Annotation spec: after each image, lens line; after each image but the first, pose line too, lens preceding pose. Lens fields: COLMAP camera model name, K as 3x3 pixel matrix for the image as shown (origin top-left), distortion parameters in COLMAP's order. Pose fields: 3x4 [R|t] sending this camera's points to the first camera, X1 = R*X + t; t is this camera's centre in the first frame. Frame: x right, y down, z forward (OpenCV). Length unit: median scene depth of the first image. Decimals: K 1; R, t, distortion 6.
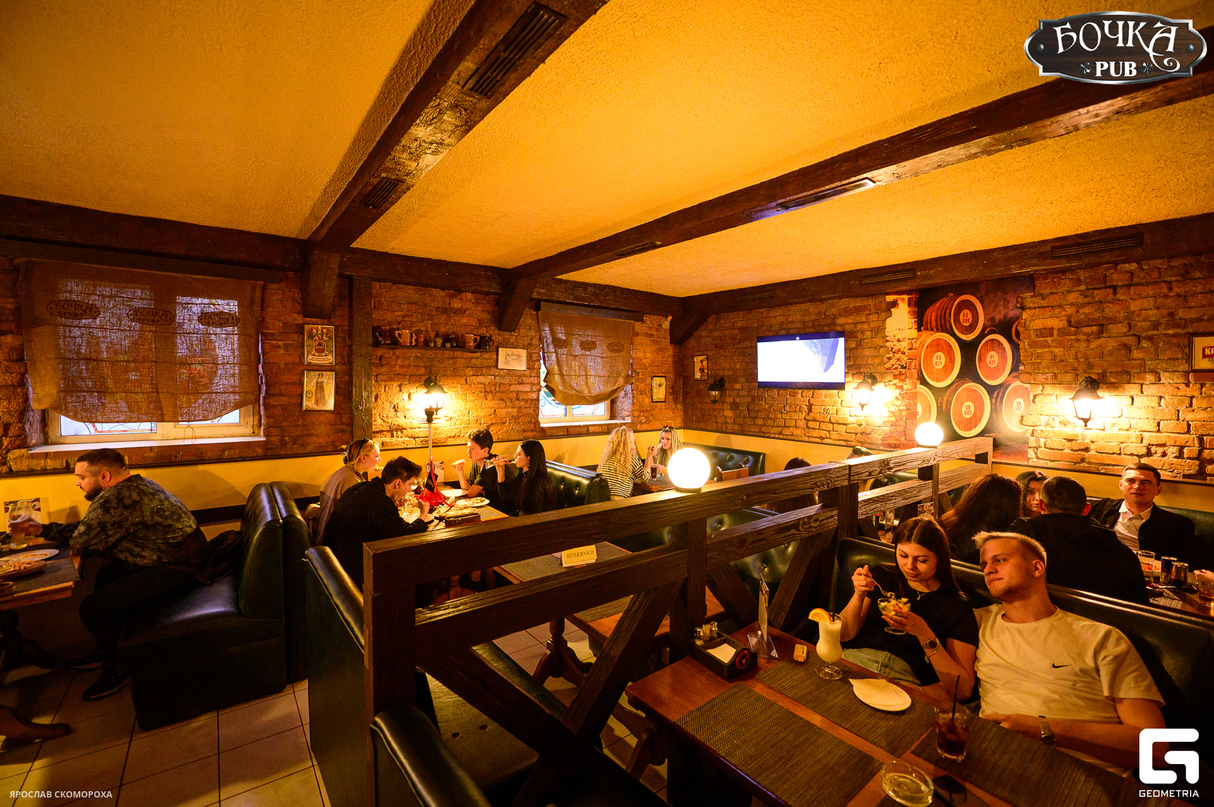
lens RADIAL K [[505.4, 0, 607.0], [0, 505.4, 403.5], [0, 0, 1]] dist [-0.001853, -0.000272]
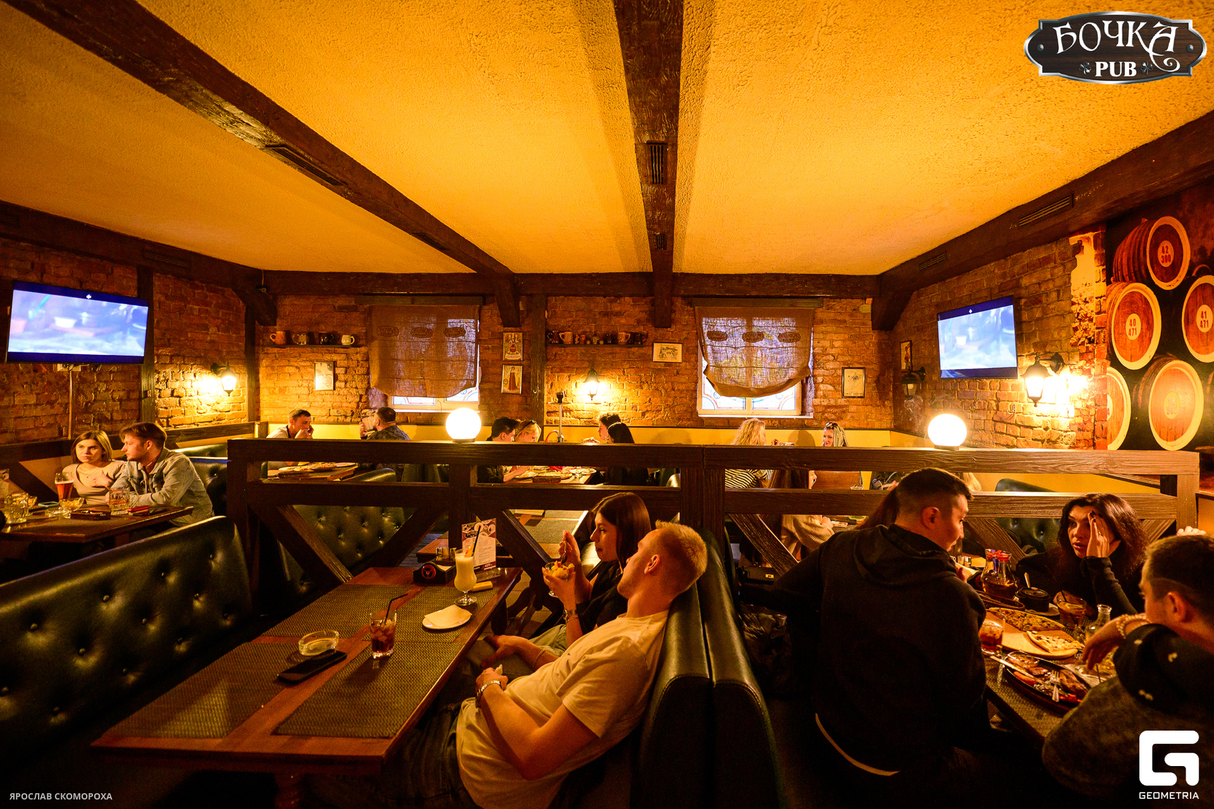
lens RADIAL K [[511.4, 0, 640.0], [0, 511.4, 385.4], [0, 0, 1]] dist [-0.000157, -0.000183]
pose [[0.781434, 0.003155, -0.623980, 0.519605], [-0.030038, 0.999018, -0.032566, 0.023665], [0.623264, 0.044192, 0.780762, 0.113899]]
